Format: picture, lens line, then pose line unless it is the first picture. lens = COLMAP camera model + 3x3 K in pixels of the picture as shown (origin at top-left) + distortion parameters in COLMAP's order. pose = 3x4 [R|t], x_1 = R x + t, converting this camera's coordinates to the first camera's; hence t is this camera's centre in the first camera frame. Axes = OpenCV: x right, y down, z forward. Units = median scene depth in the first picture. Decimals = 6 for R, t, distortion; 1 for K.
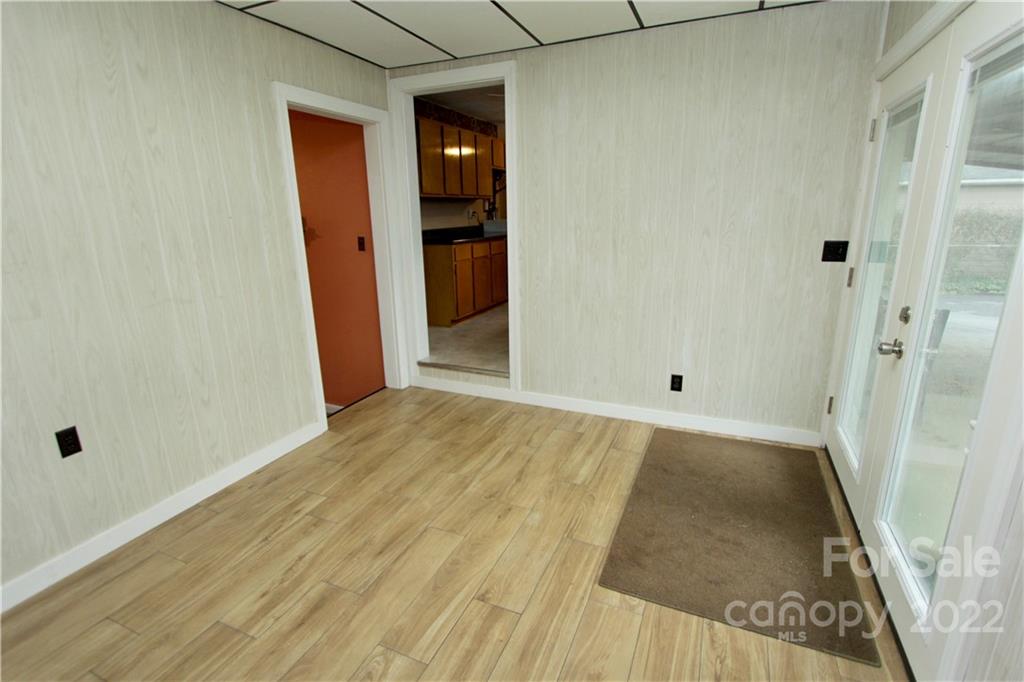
lens RADIAL K [[482.0, 0, 512.0], [0, 482.0, 341.0], [0, 0, 1]] dist [-0.017138, -0.000172]
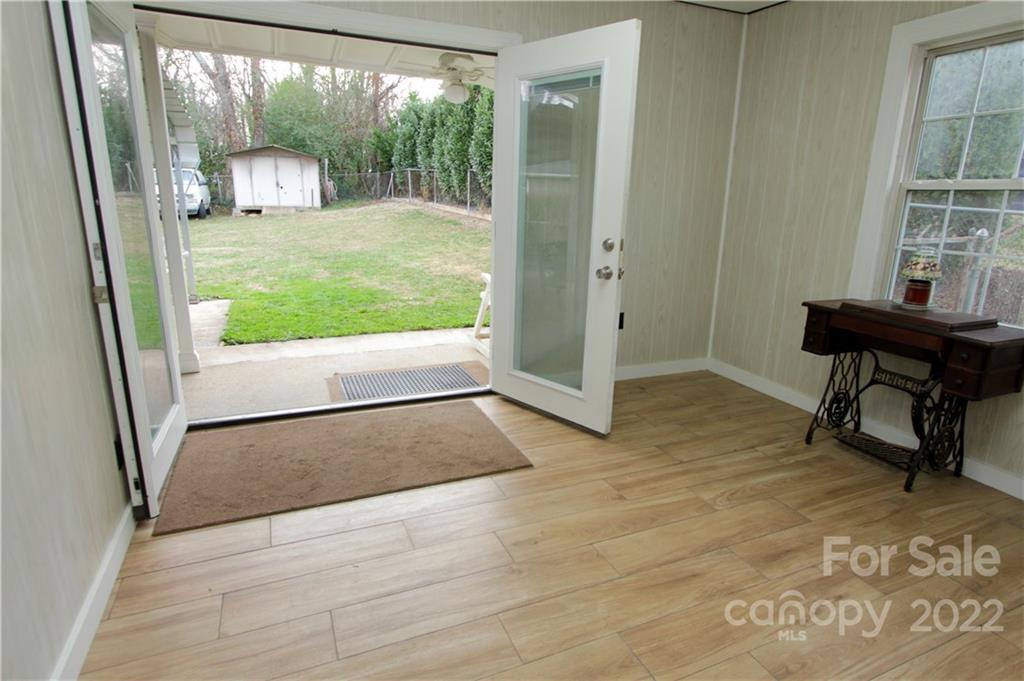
lens RADIAL K [[551.1, 0, 512.0], [0, 551.1, 340.5], [0, 0, 1]] dist [-0.015110, 0.000754]
pose [[-0.732743, -0.173777, 0.657943, -0.524579], [0.161512, 0.894808, 0.416212, -0.299394], [-0.661060, 0.411242, -0.627598, 1.452061]]
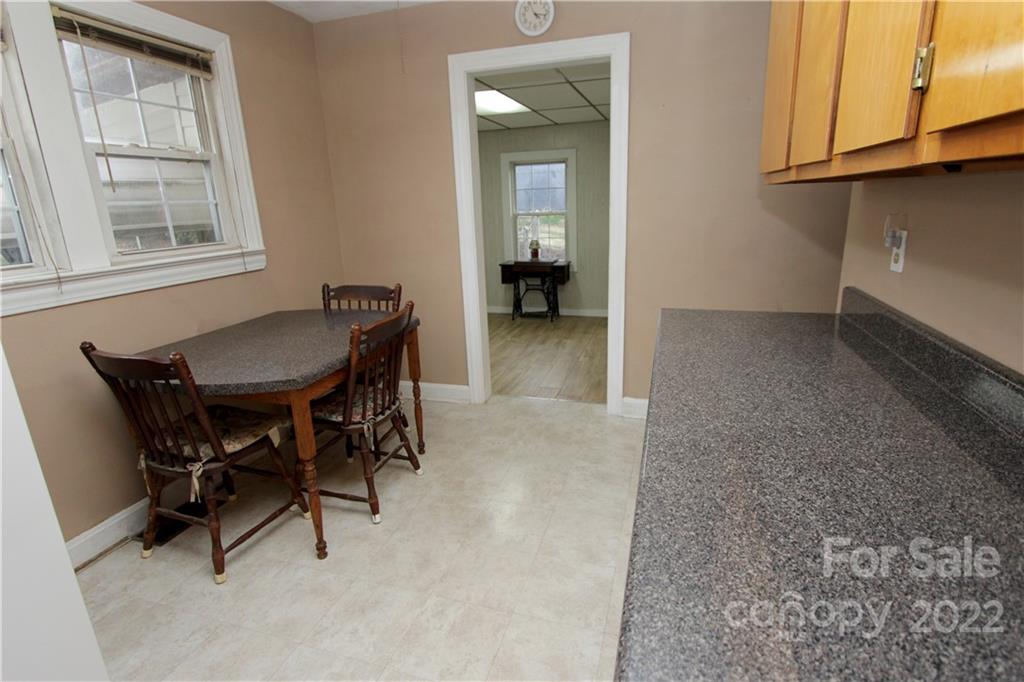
lens RADIAL K [[518.5, 0, 512.0], [0, 518.5, 341.0], [0, 0, 1]] dist [-0.015625, -0.000232]
pose [[-0.992173, 0.078819, -0.096856, 0.073636], [0.019557, 0.864136, 0.502878, -0.839985], [0.123333, 0.497048, -0.858913, 2.913474]]
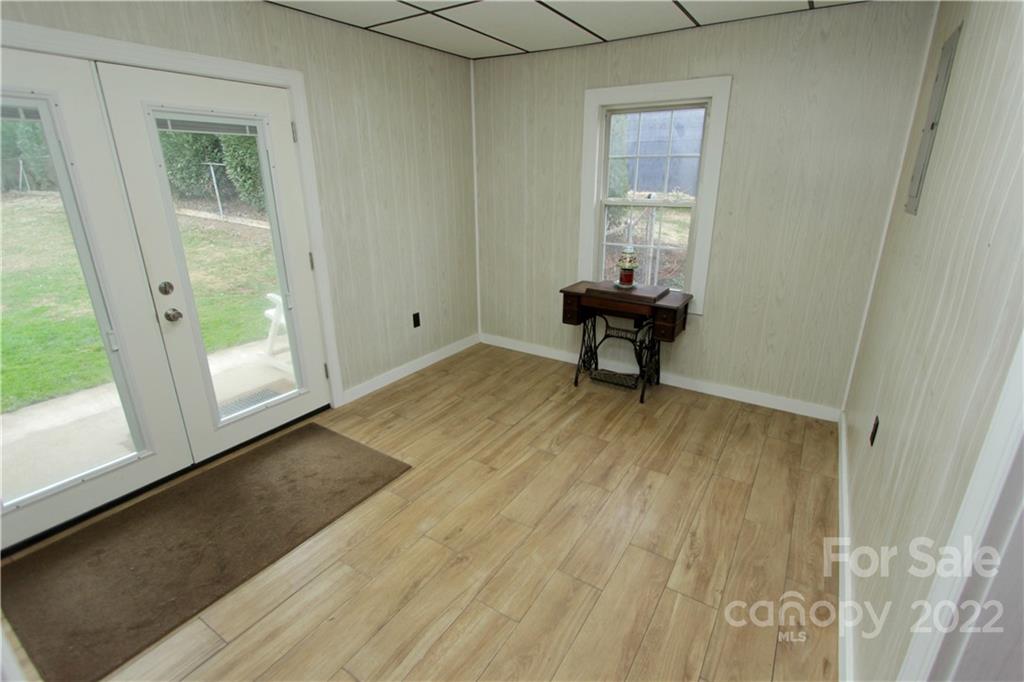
lens RADIAL K [[482.0, 0, 512.0], [0, 482.0, 341.0], [0, 0, 1]] dist [-0.017138, -0.000172]
pose [[-0.987073, -0.036012, 0.156173, -0.265984], [0.057292, 0.830762, 0.553672, -0.479218], [-0.149681, 0.555462, -0.817959, 1.569521]]
